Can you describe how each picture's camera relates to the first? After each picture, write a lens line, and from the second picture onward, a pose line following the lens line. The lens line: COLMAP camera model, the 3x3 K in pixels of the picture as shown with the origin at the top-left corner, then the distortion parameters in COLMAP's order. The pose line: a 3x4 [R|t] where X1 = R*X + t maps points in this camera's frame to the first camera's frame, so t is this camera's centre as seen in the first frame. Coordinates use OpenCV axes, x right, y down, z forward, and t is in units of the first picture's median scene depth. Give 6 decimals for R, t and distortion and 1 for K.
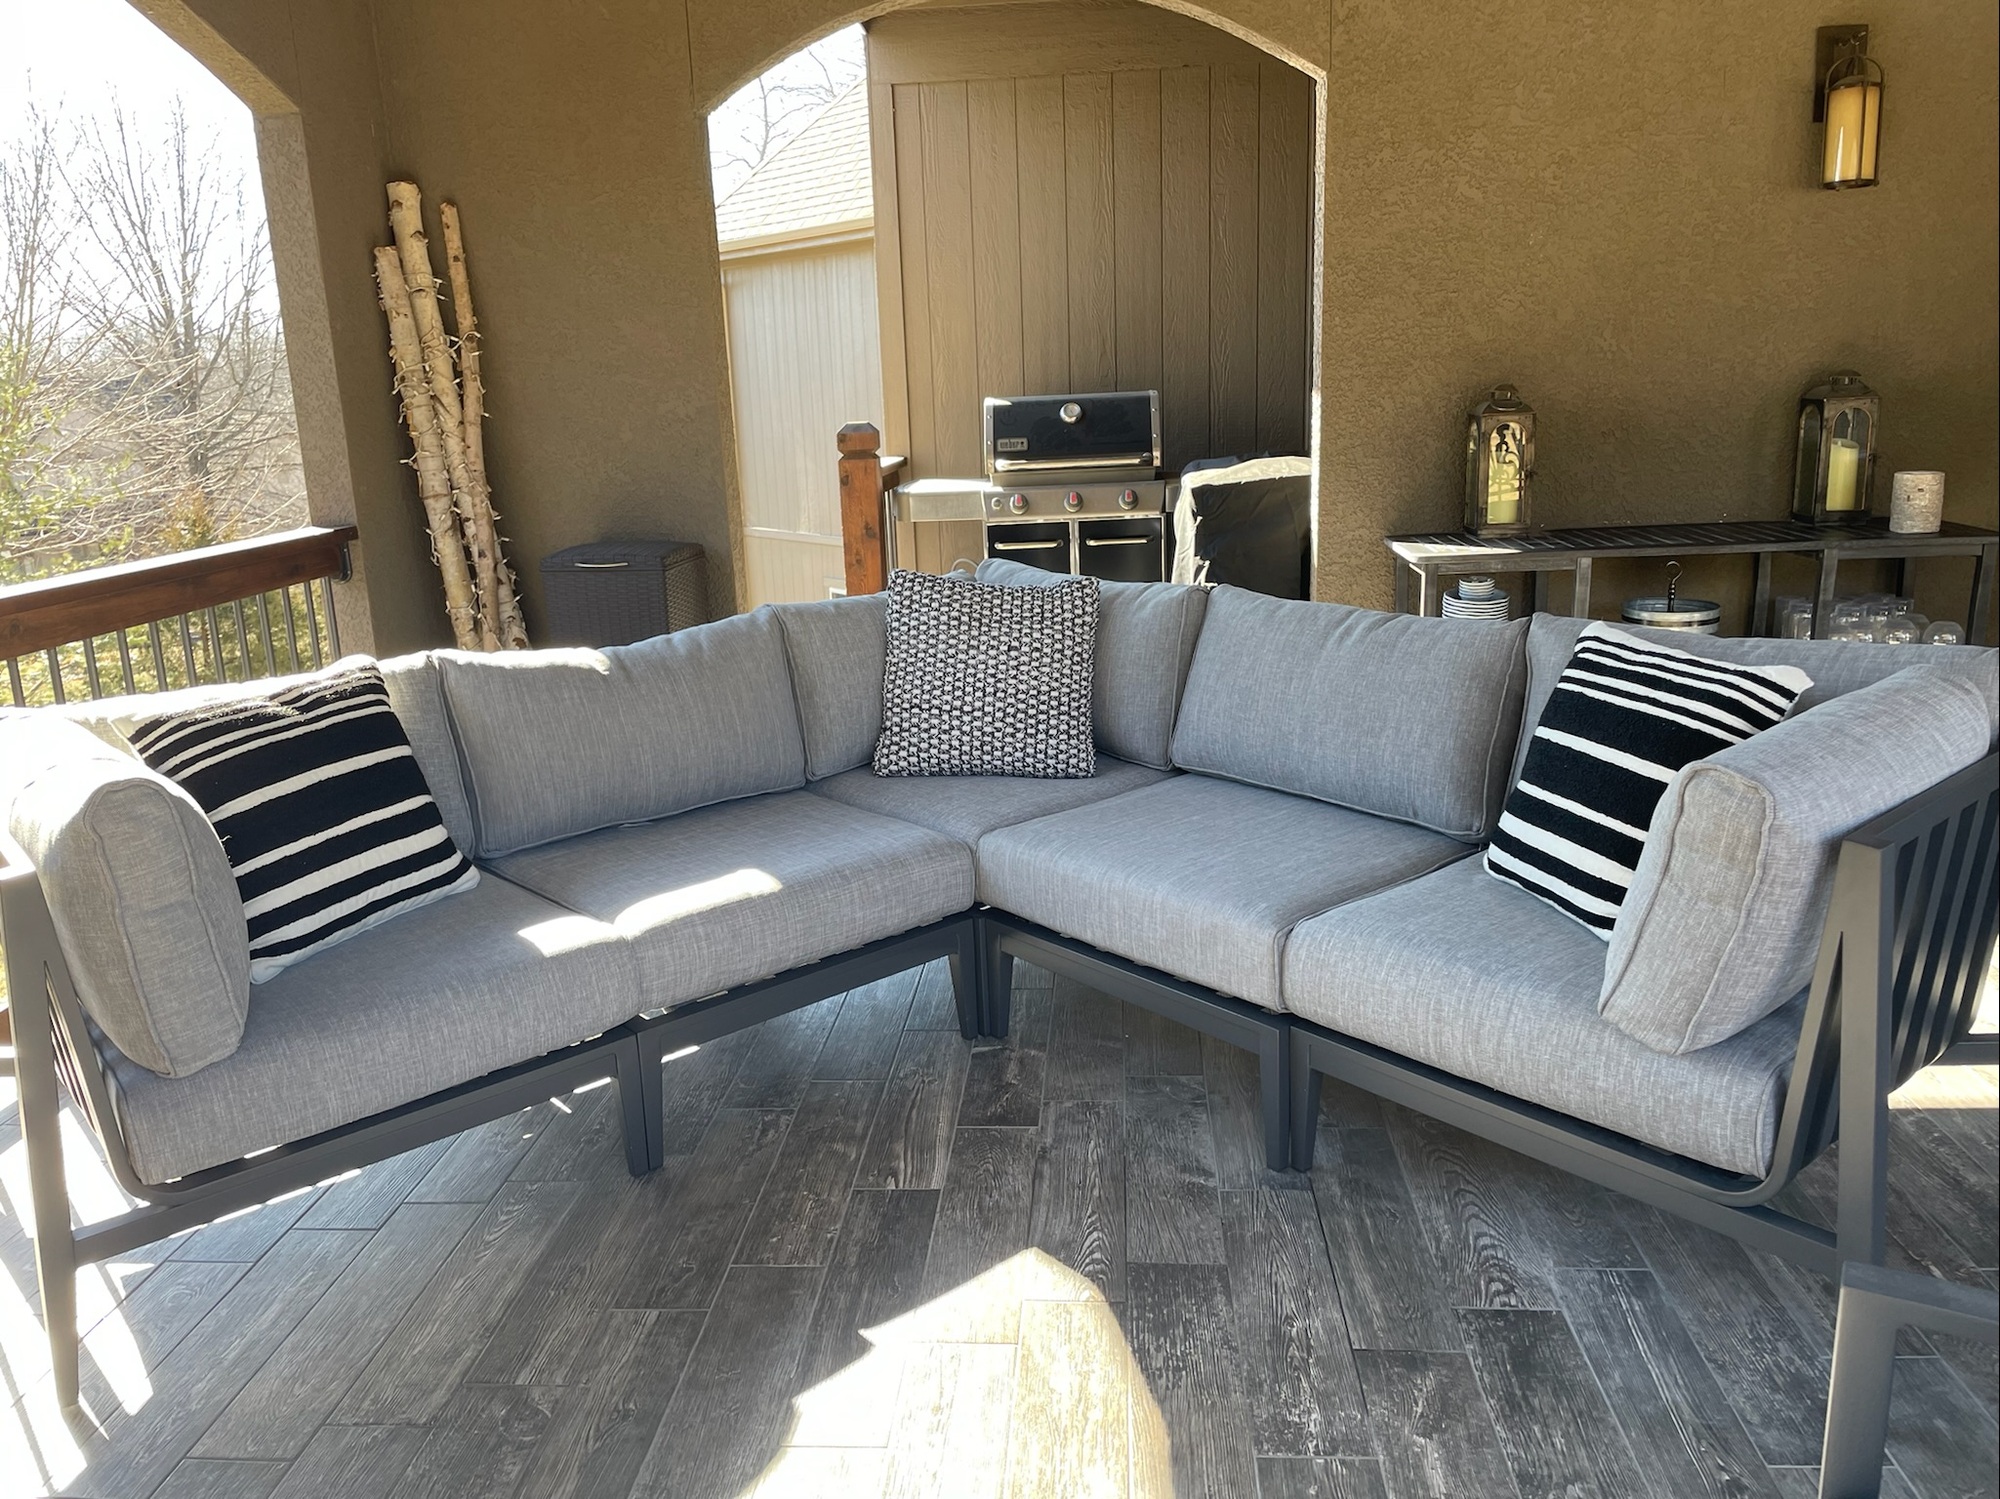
lens RADIAL K [[1516.2, 0, 992.2], [0, 1516.2, 739.5], [0, 0, 1]] dist [0.039517, -0.026090]
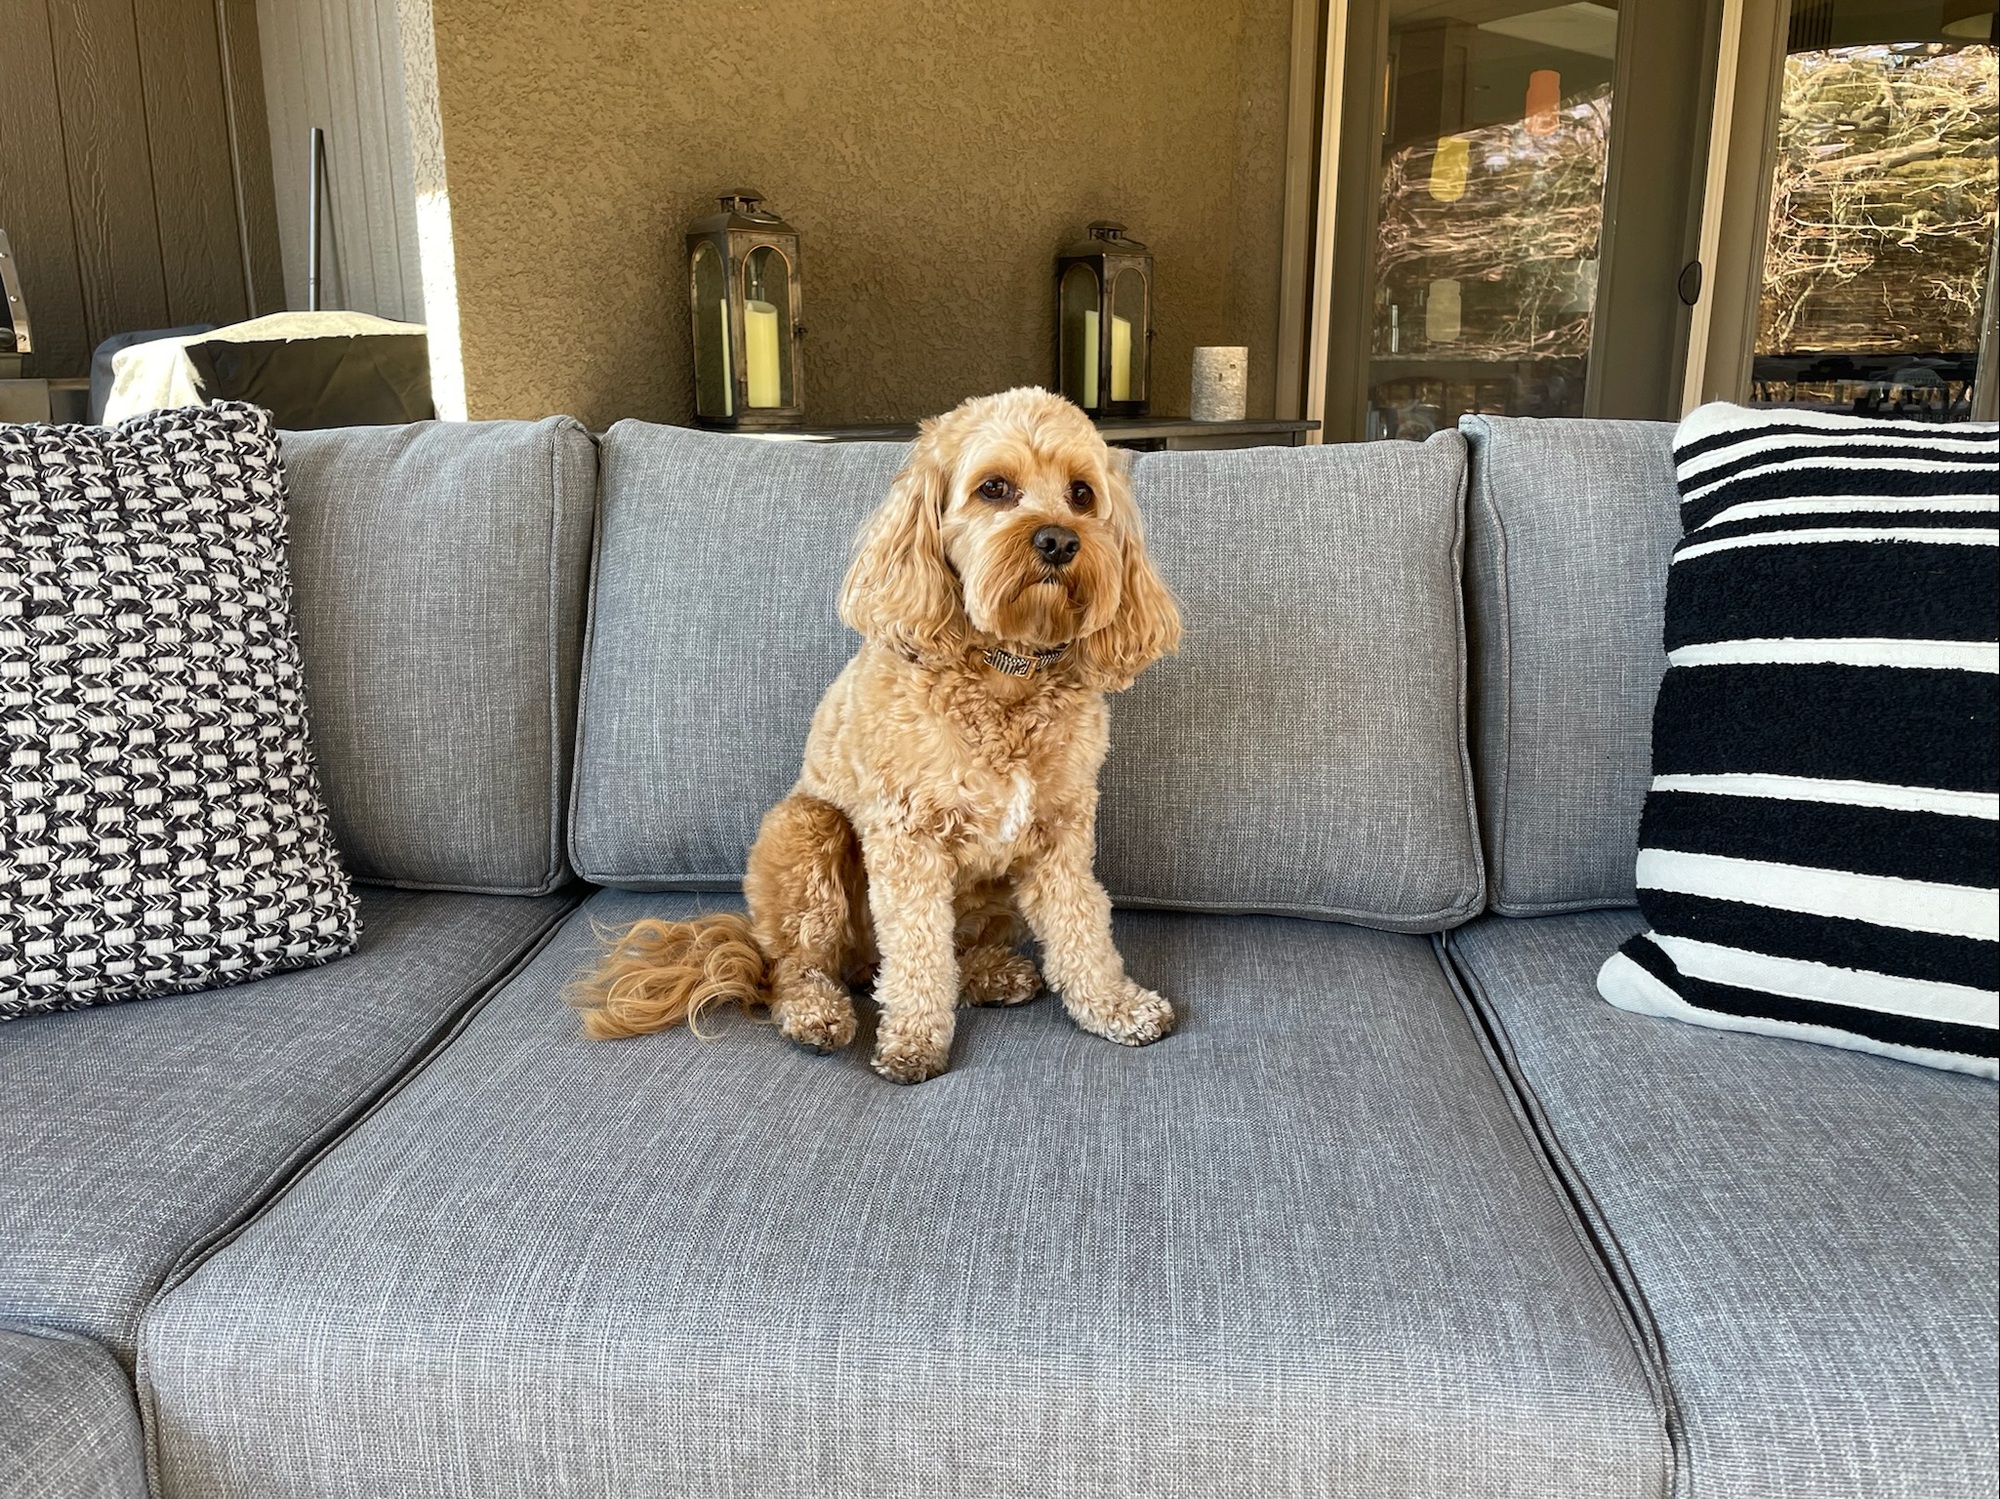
lens RADIAL K [[1516.2, 0, 994.3], [0, 1516.2, 732.7], [0, 0, 1]] dist [0.039517, -0.026090]
pose [[0.724770, -0.120002, 0.678460, -0.049548], [0.135128, 0.990349, 0.030815, -0.013980], [-0.675610, 0.069345, 0.733990, 0.506999]]
